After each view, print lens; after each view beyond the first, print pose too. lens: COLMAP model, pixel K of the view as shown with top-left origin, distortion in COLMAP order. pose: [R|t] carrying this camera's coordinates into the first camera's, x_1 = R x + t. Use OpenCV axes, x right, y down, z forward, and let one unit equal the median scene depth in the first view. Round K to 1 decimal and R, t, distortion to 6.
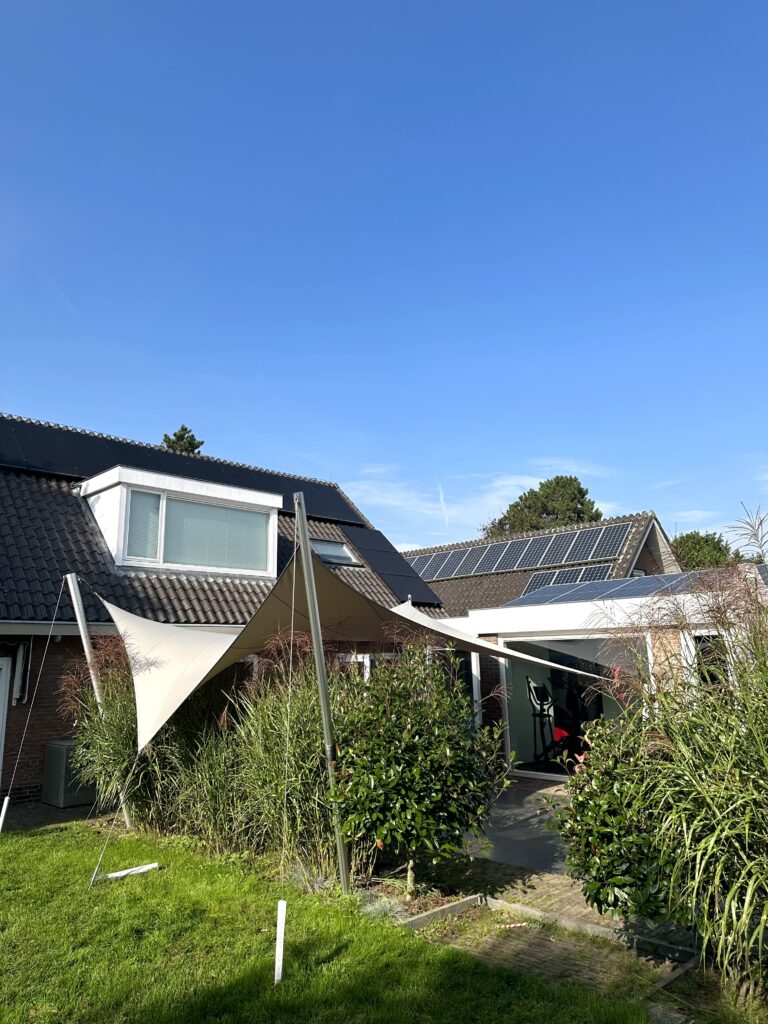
lens RADIAL K [[727.1, 0, 384.0], [0, 727.1, 512.0], [0, 0, 1]] dist [0.124889, -0.001691]
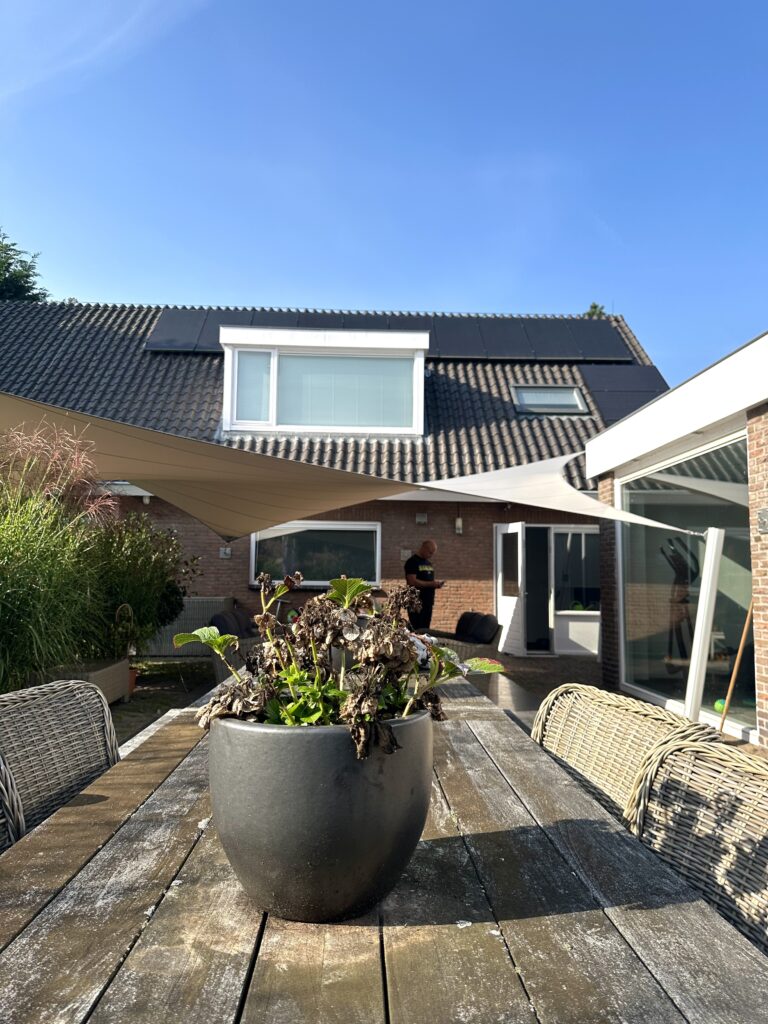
lens RADIAL K [[721.9, 0, 384.0], [0, 721.9, 512.0], [0, 0, 1]] dist [0.000506, -0.015781]
pose [[0.719612, -0.028220, -0.693803, 0.372479], [0.108697, 0.991434, 0.072415, 0.111376], [0.685816, -0.127525, 0.716515, 0.378255]]
